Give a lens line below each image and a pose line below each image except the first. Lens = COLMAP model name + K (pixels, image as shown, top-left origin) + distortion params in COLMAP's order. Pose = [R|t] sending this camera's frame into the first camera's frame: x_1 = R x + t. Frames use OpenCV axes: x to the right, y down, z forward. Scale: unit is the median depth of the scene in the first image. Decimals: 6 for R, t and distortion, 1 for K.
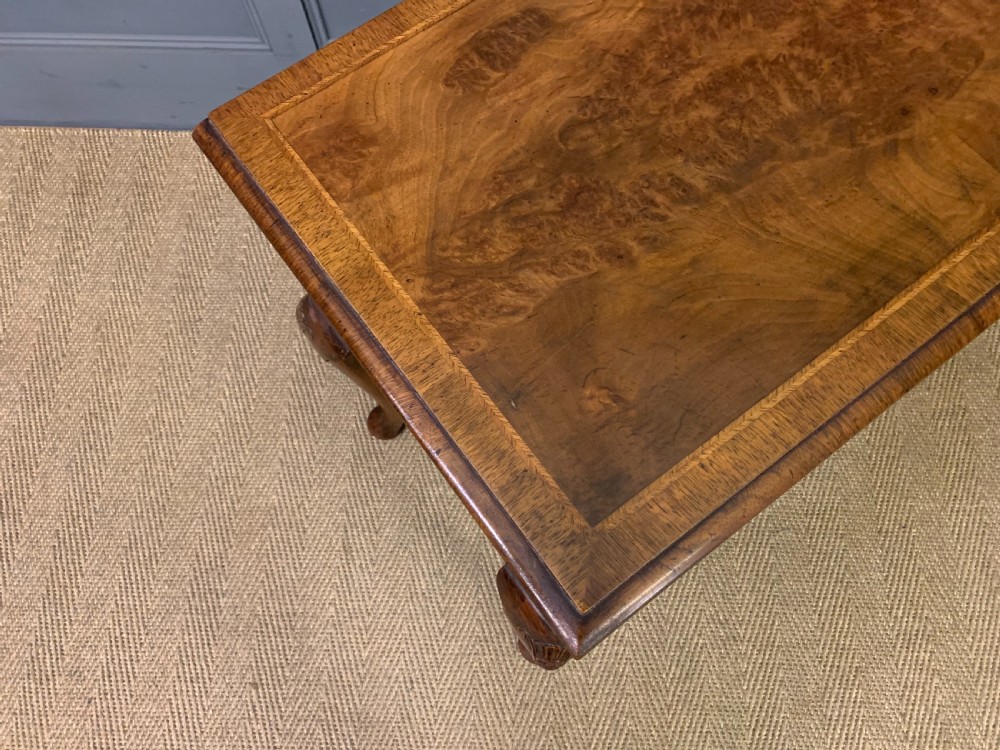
lens RADIAL K [[763.8, 0, 503.0], [0, 763.8, 371.5], [0, 0, 1]] dist [0.015099, -0.007713]
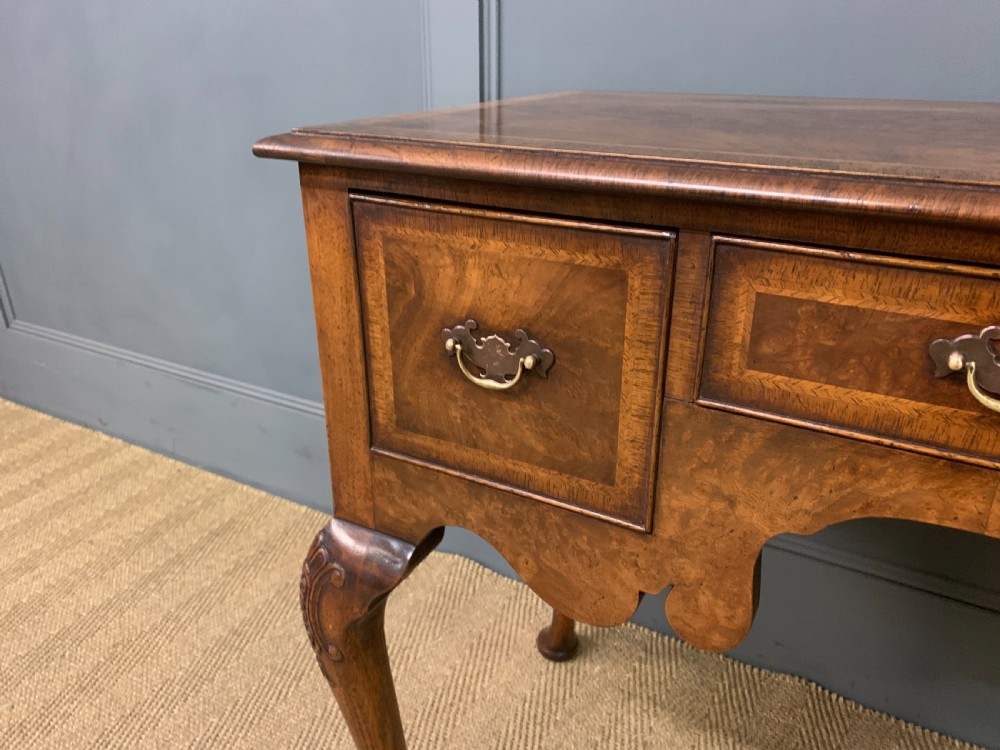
lens RADIAL K [[763.8, 0, 496.4], [0, 763.8, 381.9], [0, 0, 1]] dist [0.015099, -0.007713]
pose [[0.882955, 0.198196, -0.425570, 0.172164], [-0.444567, 0.644260, -0.622326, 0.112899], [0.150835, 0.738680, 0.656963, 0.320922]]
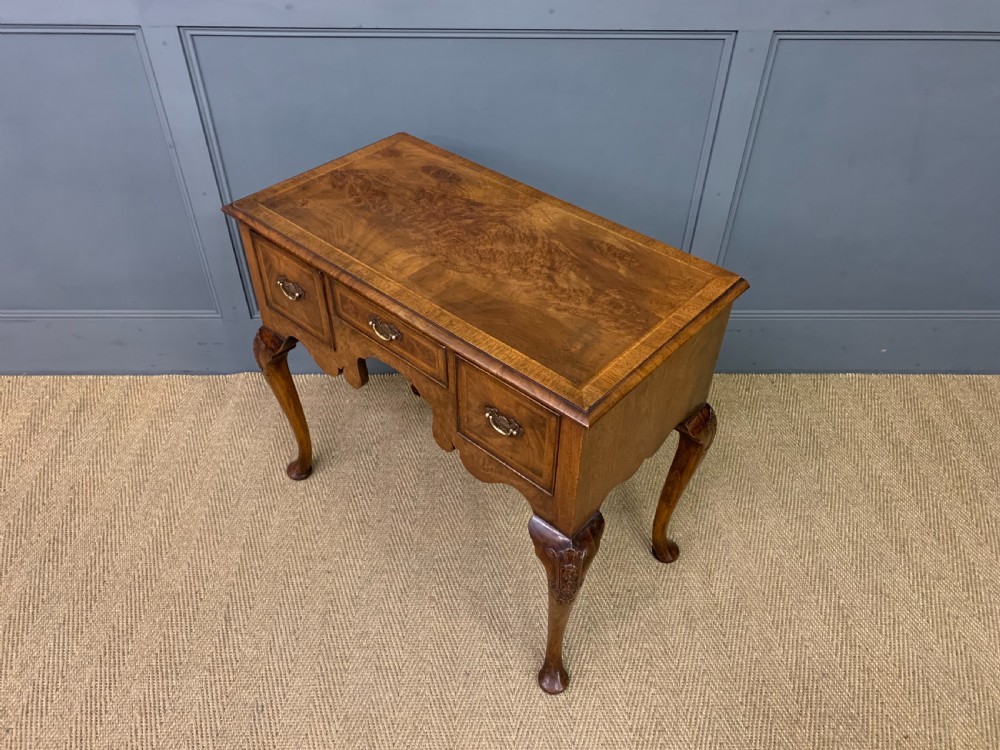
lens RADIAL K [[763.8, 0, 494.3], [0, 763.8, 365.0], [0, 0, 1]] dist [0.015099, -0.007713]
pose [[0.998781, -0.013046, 0.047611, 0.216385], [0.034537, 0.873792, -0.485072, 0.525595], [-0.035274, 0.486125, 0.873177, -0.436594]]
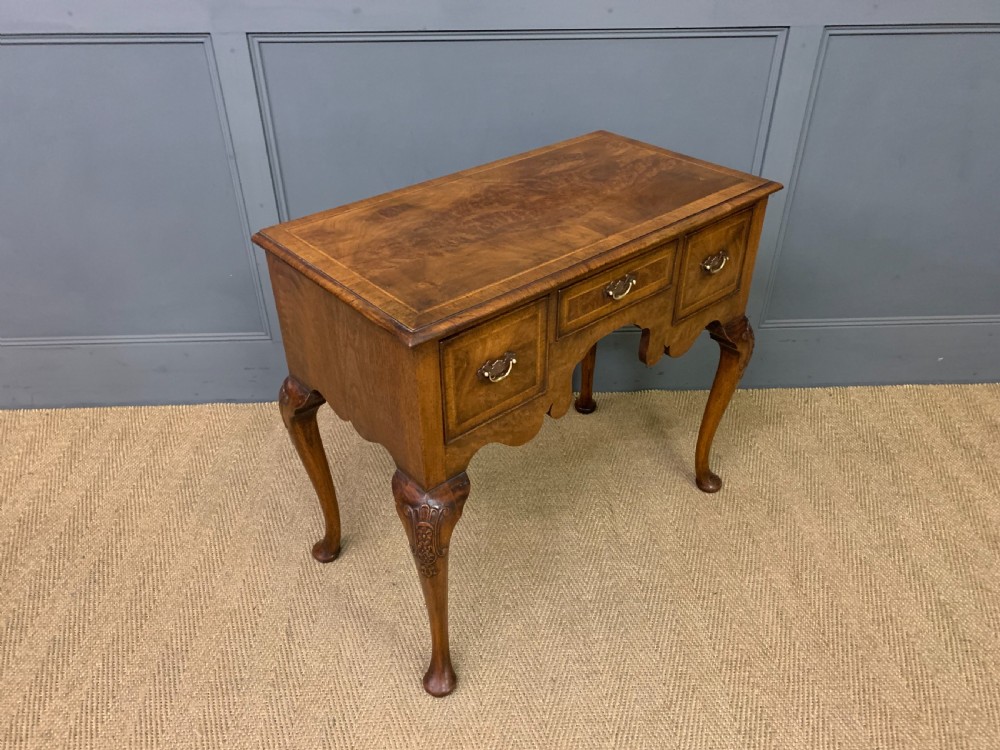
lens RADIAL K [[763.8, 0, 499.0], [0, 763.8, 371.1], [0, 0, 1]] dist [0.015099, -0.007713]
pose [[0.997567, -0.033845, 0.060941, 0.081973], [0.063332, 0.805303, -0.589471, 0.664758], [-0.029125, 0.591897, 0.805487, -0.294169]]
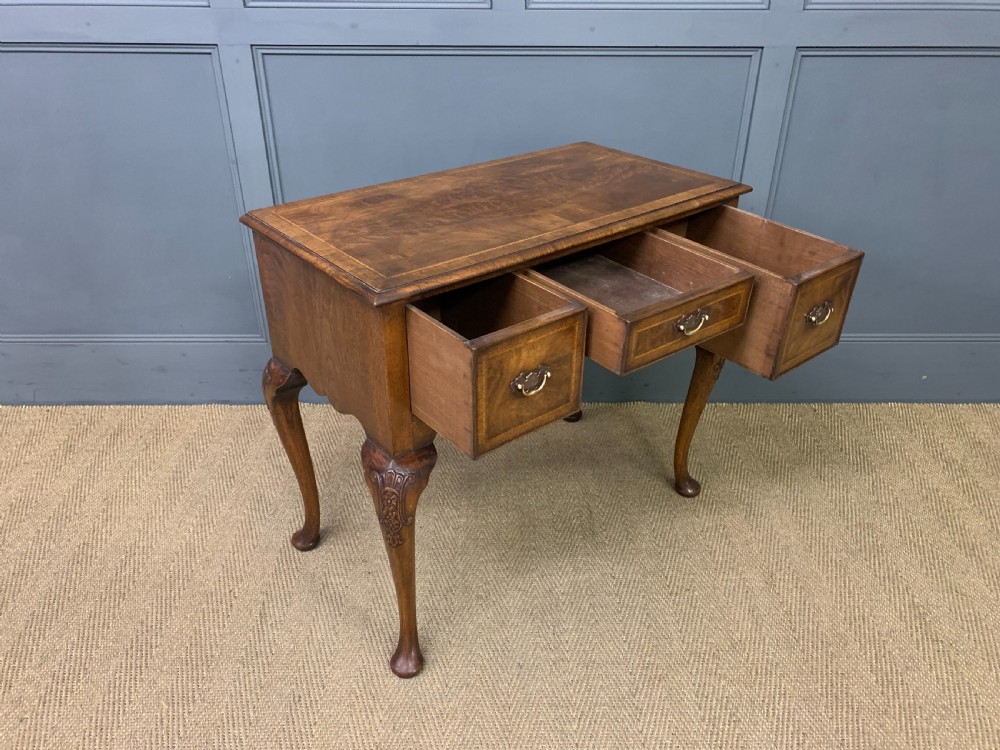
lens RADIAL K [[763.8, 0, 499.8], [0, 763.8, 366.9], [0, 0, 1]] dist [0.015099, -0.007713]
pose [[0.999056, -0.006718, 0.042919, 0.143601], [0.032998, 0.759913, -0.649187, 0.777152], [-0.028253, 0.649990, 0.759417, -0.260633]]
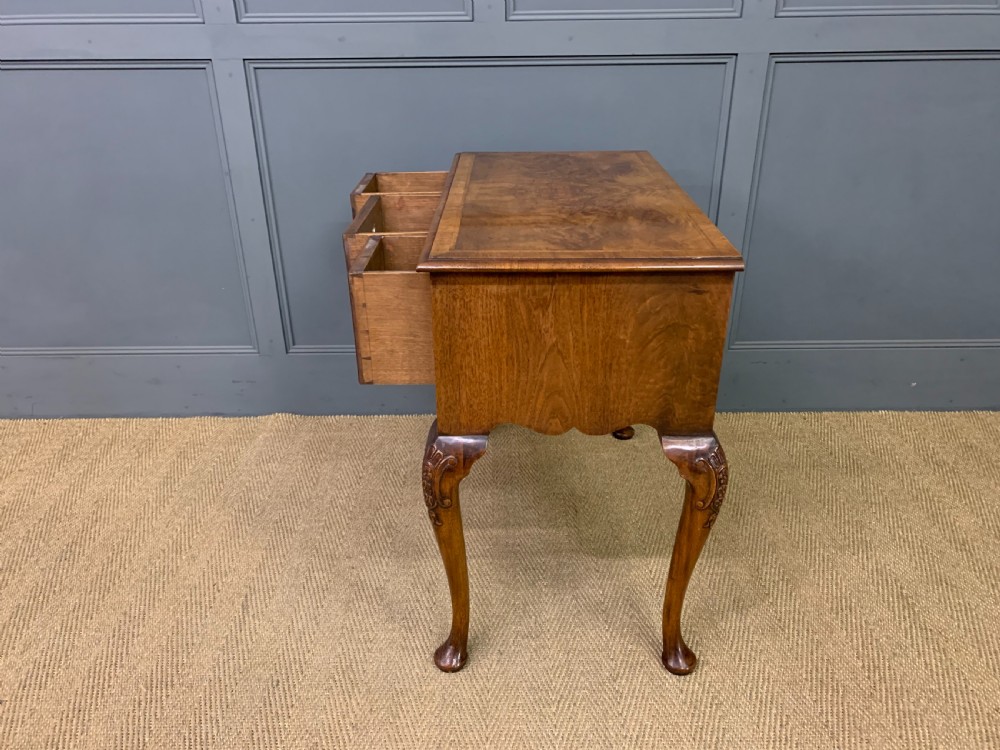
lens RADIAL K [[763.8, 0, 493.4], [0, 763.8, 379.6], [0, 0, 1]] dist [0.015099, -0.007713]
pose [[0.999658, -0.012092, 0.023190, 0.191235], [0.024798, 0.719925, -0.693609, 0.876251], [-0.008308, 0.693947, 0.719979, -0.195947]]
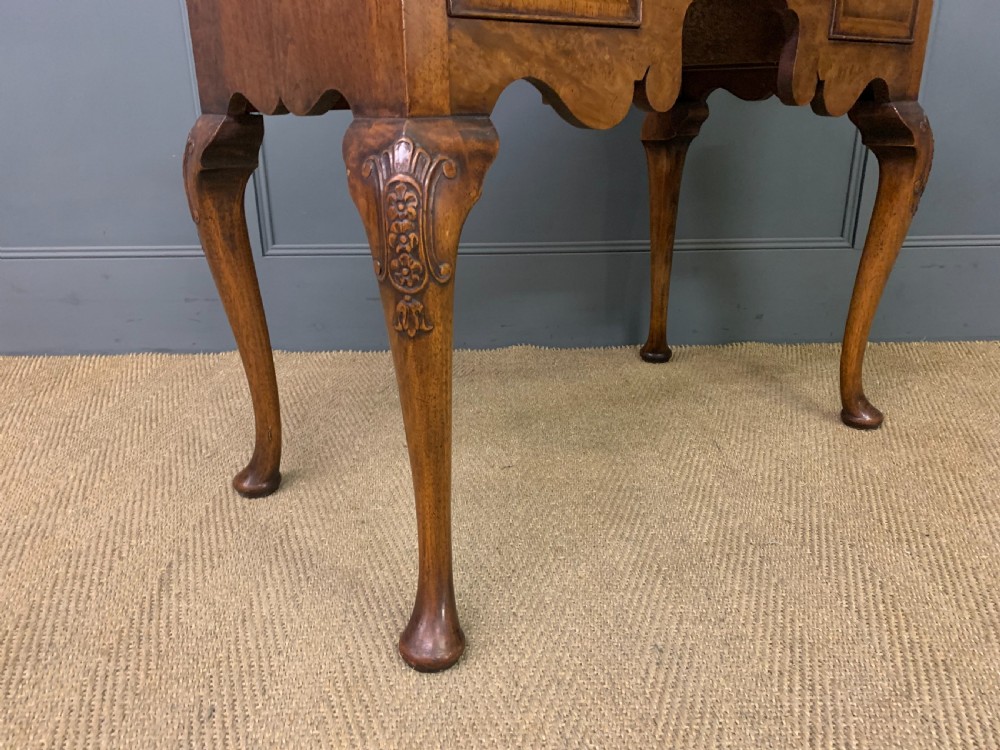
lens RADIAL K [[763.8, 0, 501.4], [0, 763.8, 374.9], [0, 0, 1]] dist [0.015099, -0.007713]
pose [[0.998833, -0.015598, 0.045706, 0.075014], [0.045132, 0.638315, -0.768451, 0.675151], [-0.017189, 0.769618, 0.638274, 0.413139]]
